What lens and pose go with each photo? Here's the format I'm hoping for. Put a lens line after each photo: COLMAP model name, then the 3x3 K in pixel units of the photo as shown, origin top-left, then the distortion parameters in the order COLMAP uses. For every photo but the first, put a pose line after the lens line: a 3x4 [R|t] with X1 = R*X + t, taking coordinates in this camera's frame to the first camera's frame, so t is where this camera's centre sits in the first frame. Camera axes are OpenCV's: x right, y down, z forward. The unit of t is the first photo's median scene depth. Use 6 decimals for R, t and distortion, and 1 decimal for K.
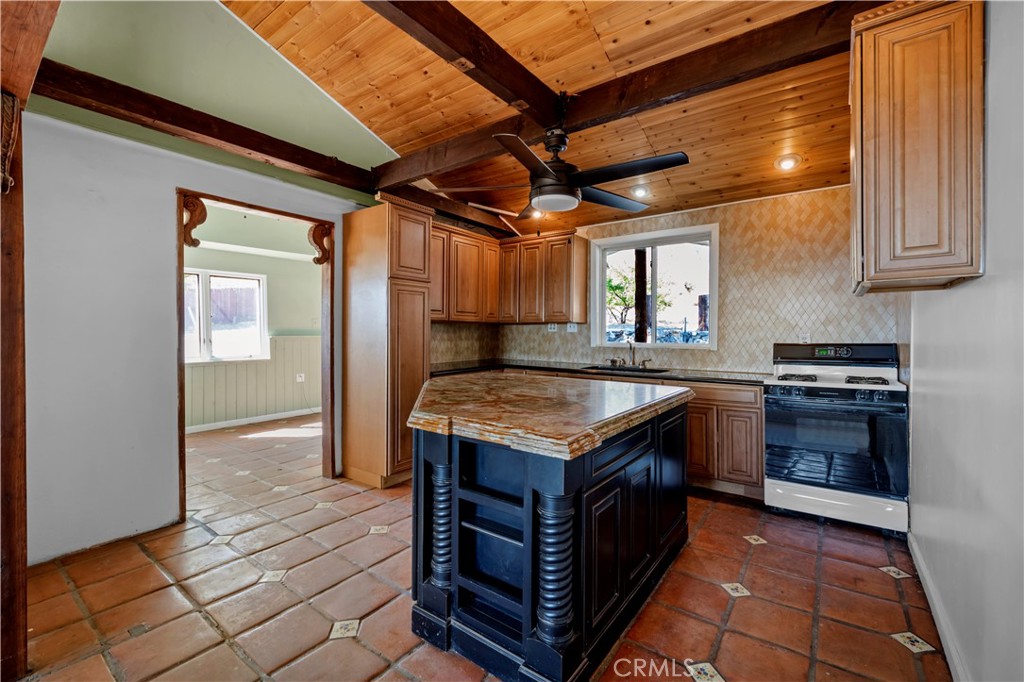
lens RADIAL K [[434.4, 0, 513.9], [0, 434.4, 334.6], [0, 0, 1]] dist [0.000165, -0.000219]
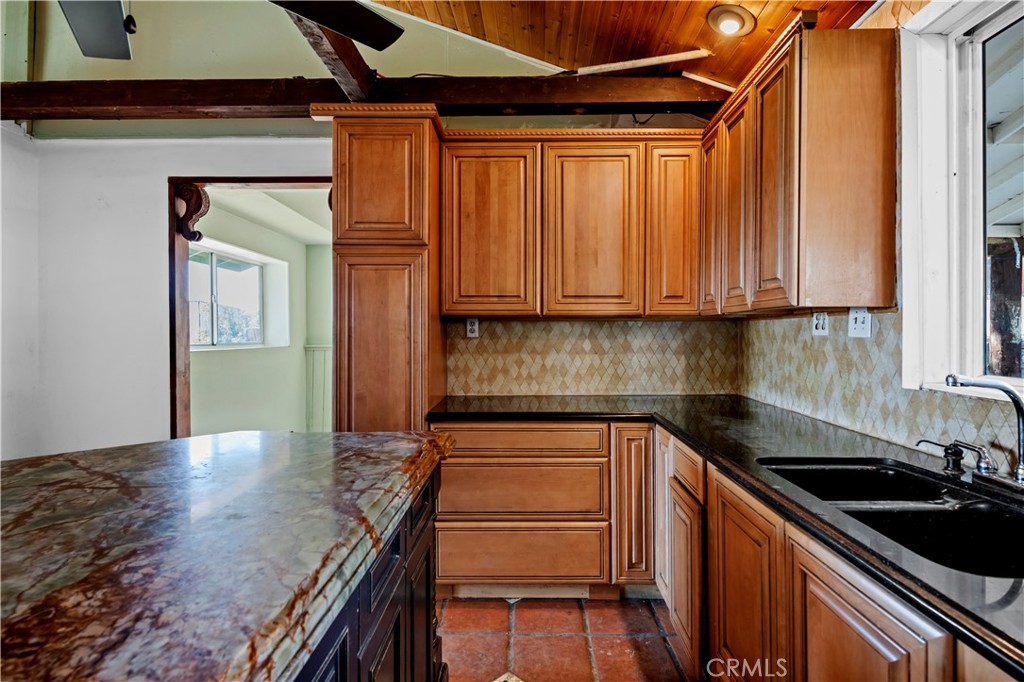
lens RADIAL K [[542.7, 0, 508.2], [0, 542.7, 337.5], [0, 0, 1]] dist [0.003235, 0.000092]
pose [[0.563632, 0.002694, -0.826022, 0.402109], [-0.002164, 0.999996, 0.001785, -0.007156], [0.826023, 0.000781, 0.563636, 0.689074]]
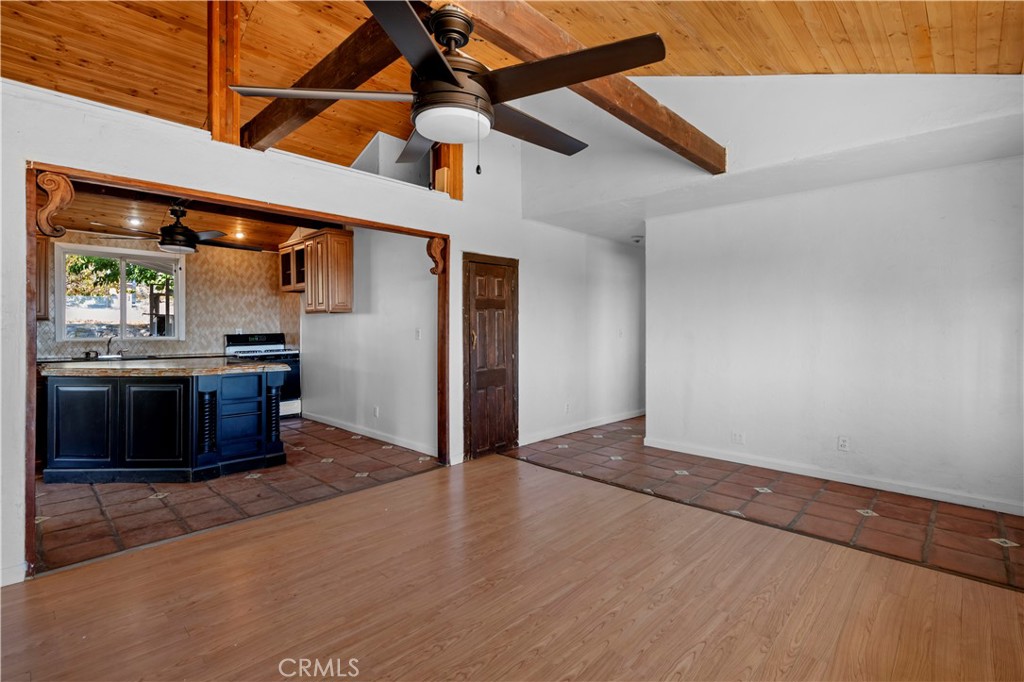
lens RADIAL K [[477.7, 0, 517.2], [0, 477.7, 330.5], [0, 0, 1]] dist [0.000793, -0.001284]
pose [[0.118282, -0.004615, 0.992969, -1.032364], [0.008581, 0.999957, 0.003625, 0.006999], [-0.992943, 0.008092, 0.118317, -0.324630]]
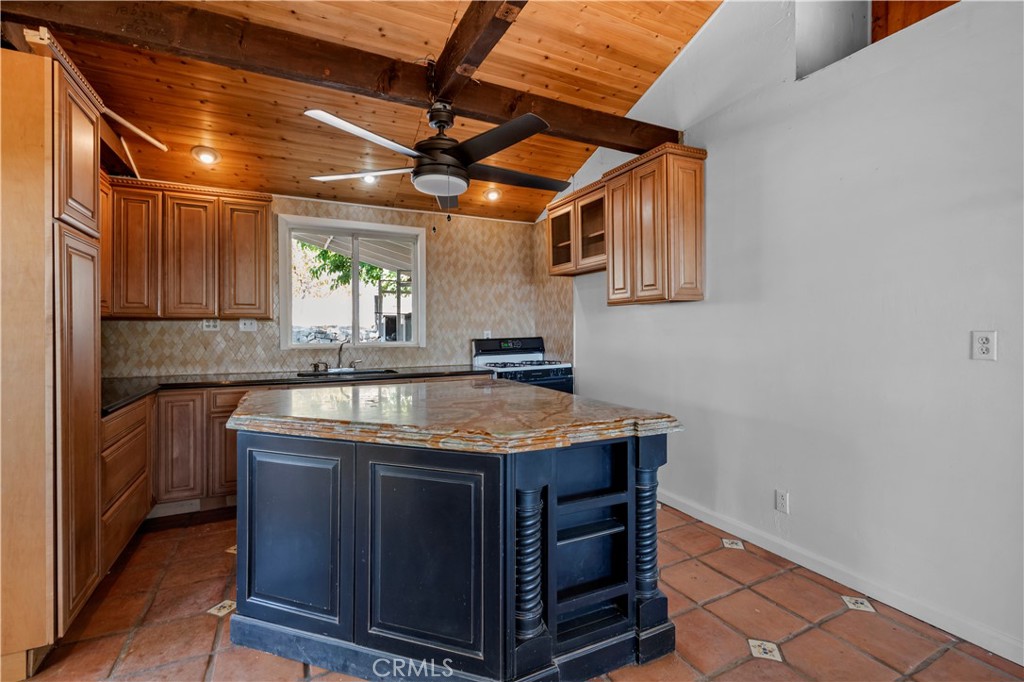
lens RADIAL K [[460.6, 0, 514.8], [0, 460.6, 334.0], [0, 0, 1]] dist [0.005397, -0.000085]
pose [[0.451455, -0.012279, 0.892209, -0.452746], [0.011881, 0.999899, 0.007749, -0.002167], [-0.892215, 0.007102, 0.451556, 0.294714]]
